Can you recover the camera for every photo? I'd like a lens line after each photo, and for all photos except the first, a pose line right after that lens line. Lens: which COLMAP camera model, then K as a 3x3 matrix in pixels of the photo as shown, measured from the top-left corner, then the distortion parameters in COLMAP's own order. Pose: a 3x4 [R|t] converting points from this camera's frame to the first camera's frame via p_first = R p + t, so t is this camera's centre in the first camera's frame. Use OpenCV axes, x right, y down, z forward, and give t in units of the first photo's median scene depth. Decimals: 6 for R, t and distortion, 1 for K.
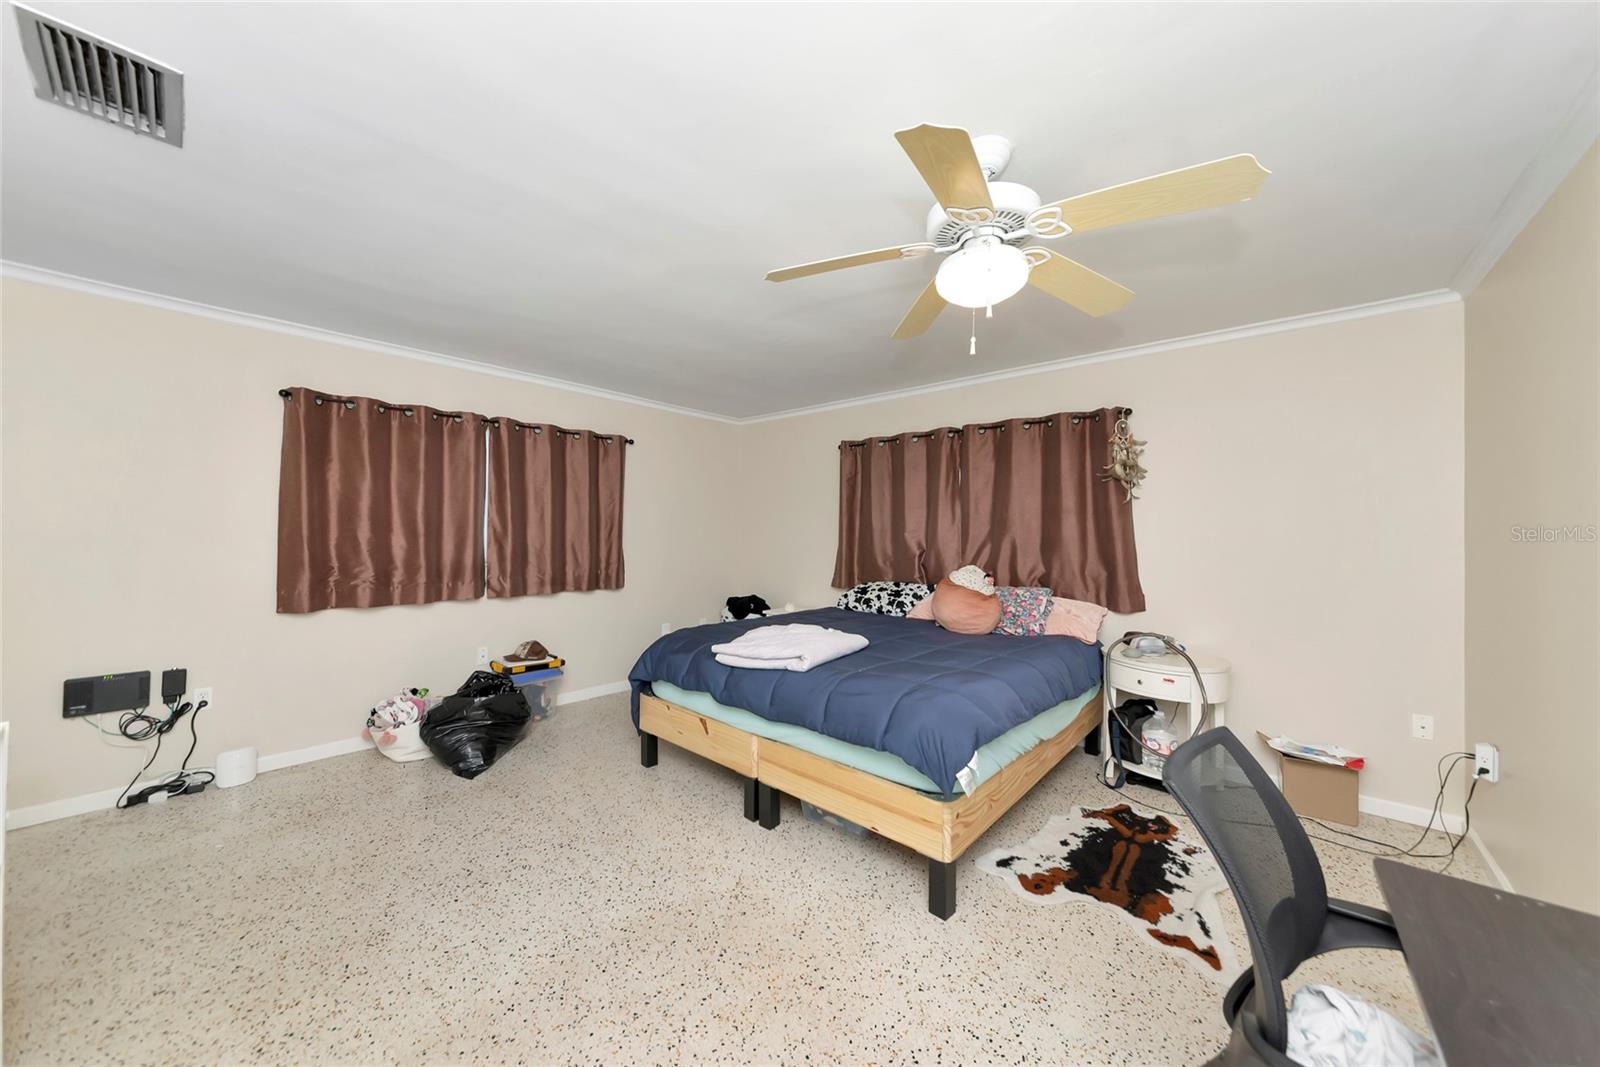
lens RADIAL K [[560.7, 0, 778.4], [0, 560.7, 521.3], [0, 0, 1]] dist [0.000646, 0.000100]
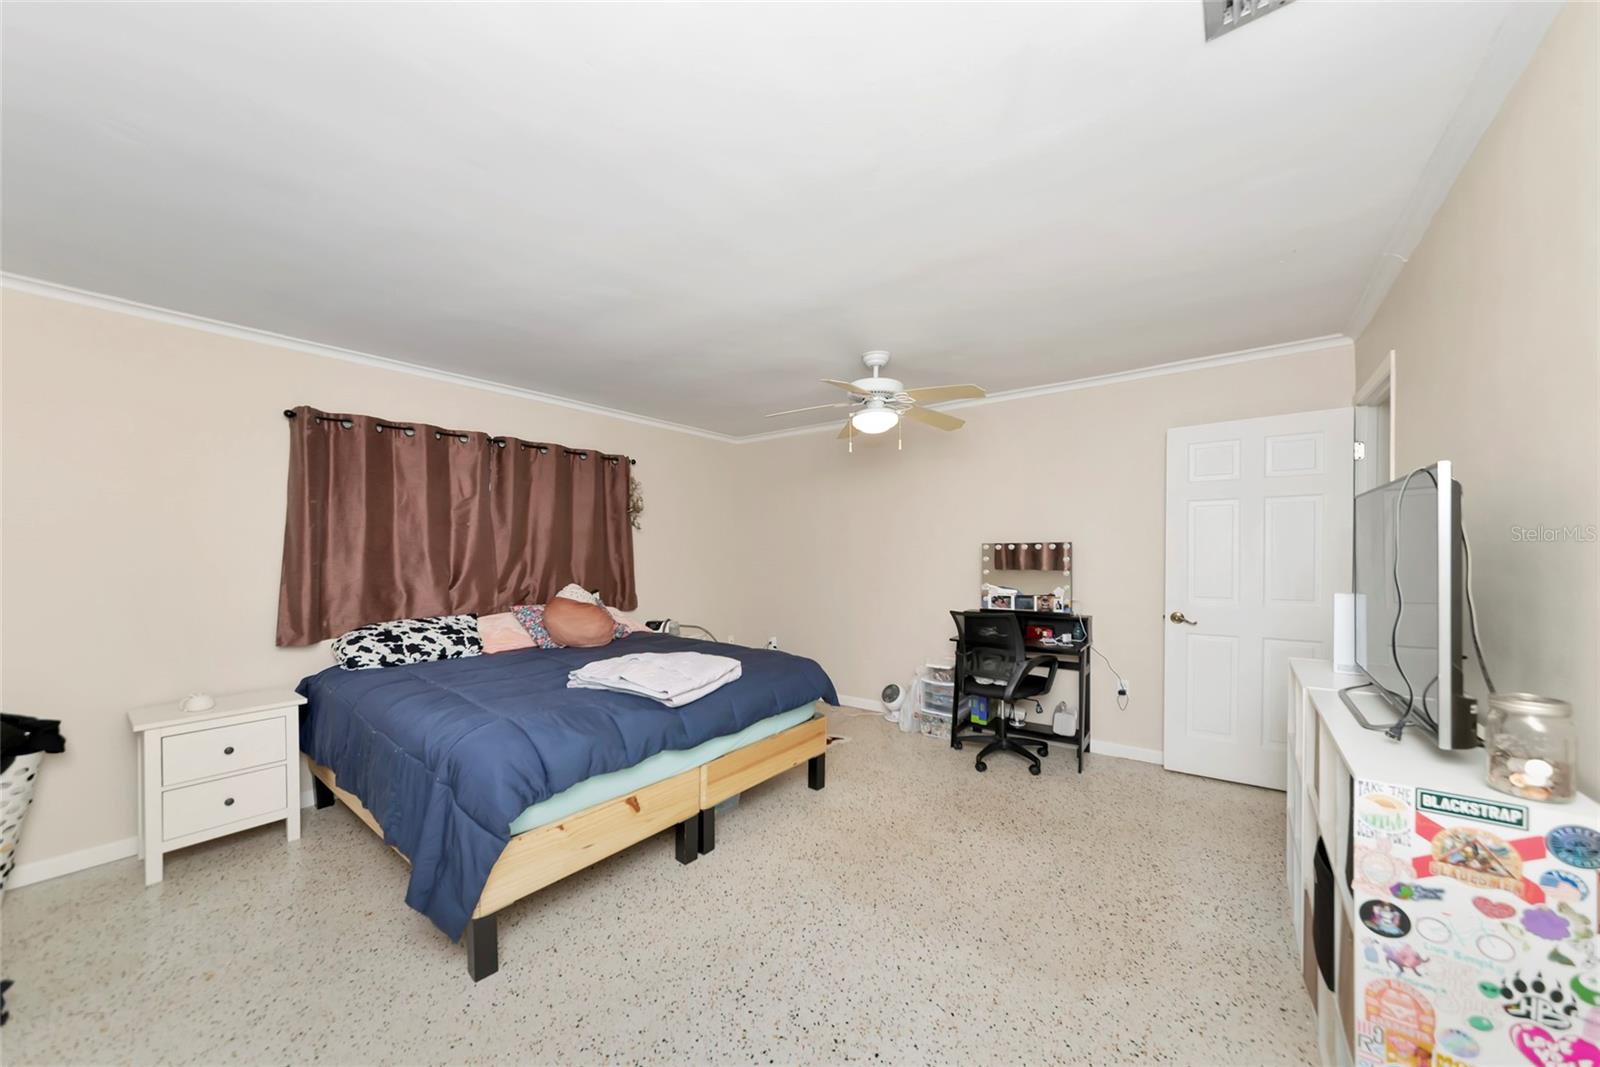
lens RADIAL K [[565.9, 0, 810.1], [0, 565.9, 553.0], [0, 0, 1]] dist [0.000377, 0.000464]
pose [[-0.086898, -0.014518, 0.996111, -0.962938], [-0.012219, 0.999834, 0.013506, 0.002997], [-0.996142, -0.010998, -0.087061, 0.857688]]
